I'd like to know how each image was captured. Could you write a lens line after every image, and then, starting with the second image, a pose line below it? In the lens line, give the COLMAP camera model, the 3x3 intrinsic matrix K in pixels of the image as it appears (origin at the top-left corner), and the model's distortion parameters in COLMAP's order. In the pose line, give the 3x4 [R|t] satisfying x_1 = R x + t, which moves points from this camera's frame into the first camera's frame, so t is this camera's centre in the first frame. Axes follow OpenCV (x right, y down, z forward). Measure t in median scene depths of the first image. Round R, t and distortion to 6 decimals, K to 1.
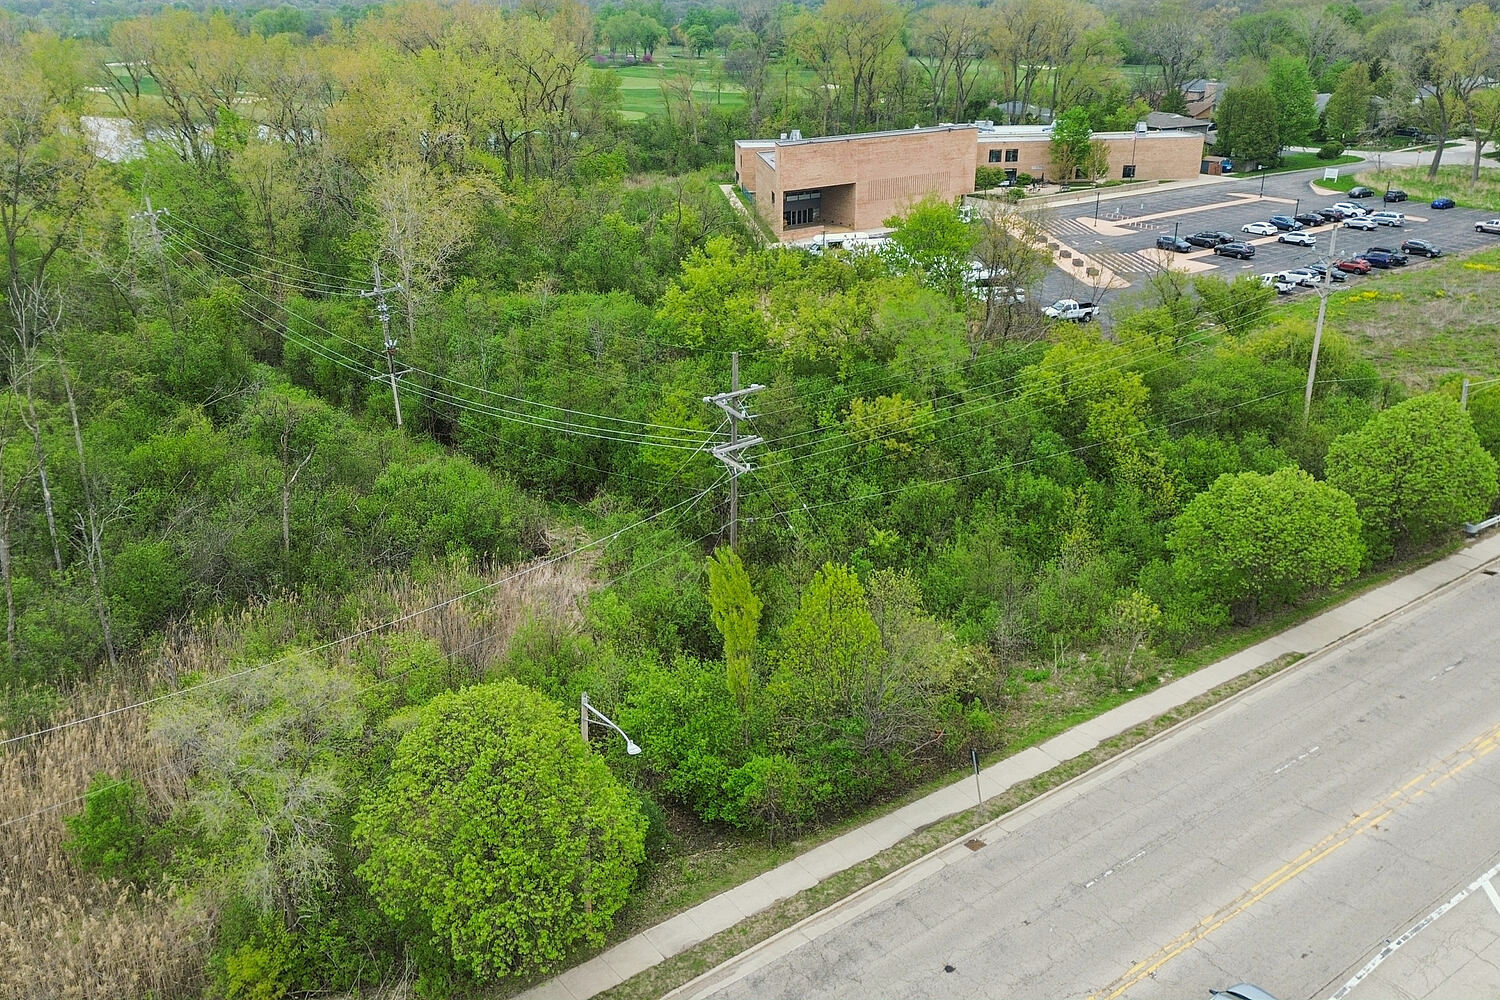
lens RADIAL K [[1246.8, 0, 746.6], [0, 1246.8, 520.0], [0, 0, 1]] dist [0.085748, -0.082347]
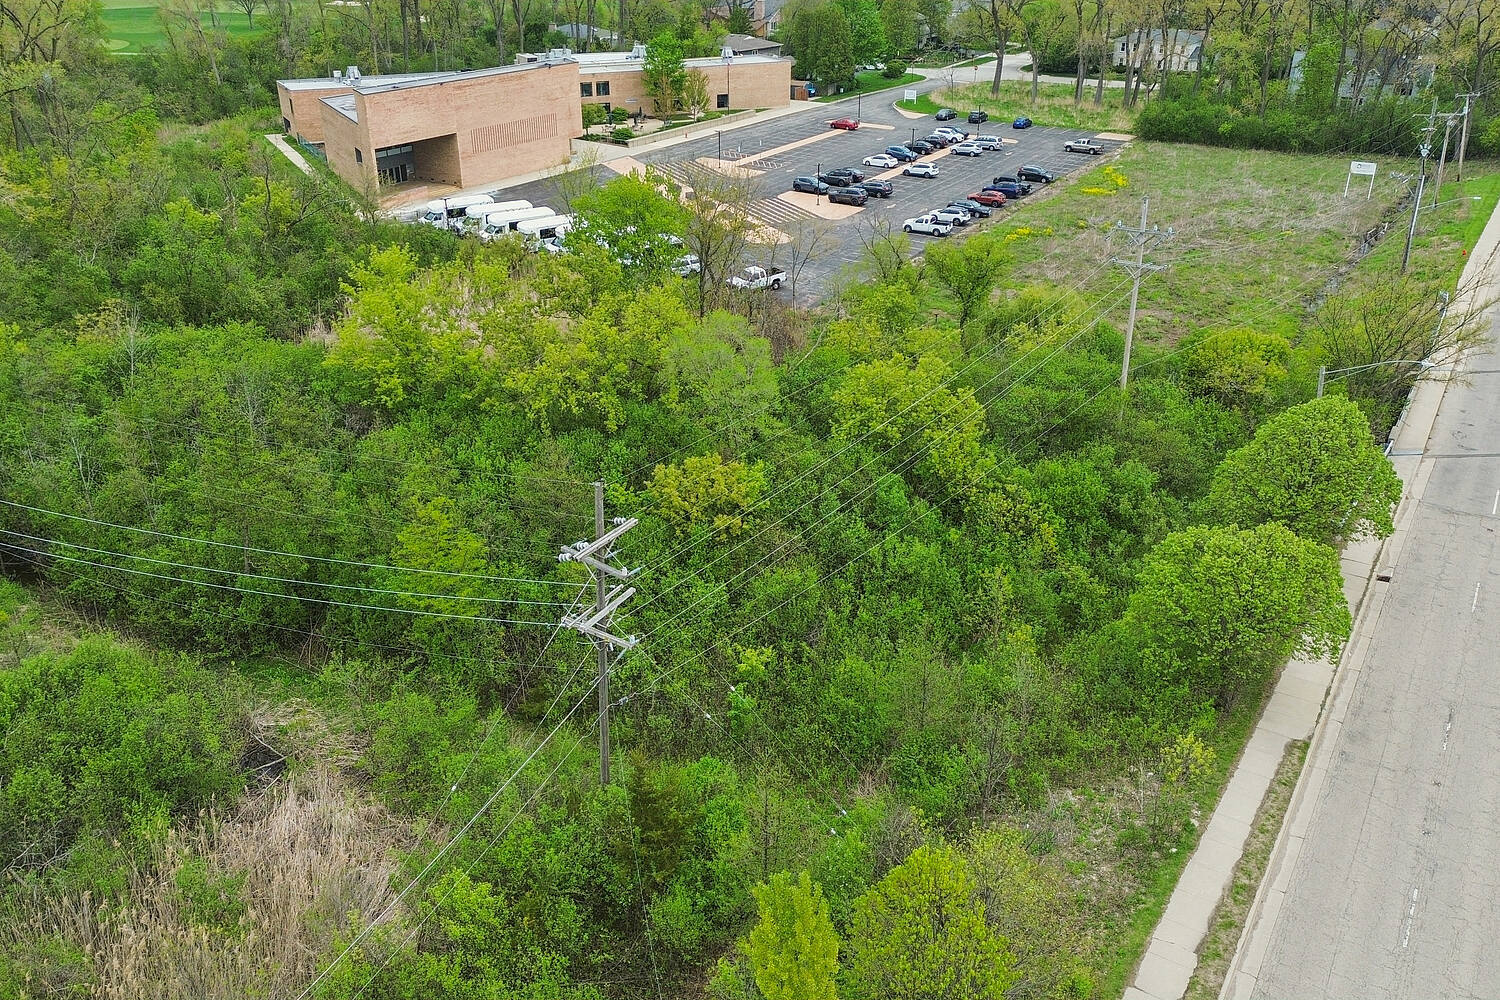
lens RADIAL K [[1246.8, 0, 747.1], [0, 1246.8, 509.3], [0, 0, 1]] dist [0.085748, -0.082347]
pose [[0.928649, -0.157340, 0.335939, -0.059747], [0.137743, 0.987105, 0.081552, -0.060307], [-0.344439, -0.029460, 0.938346, 0.122556]]
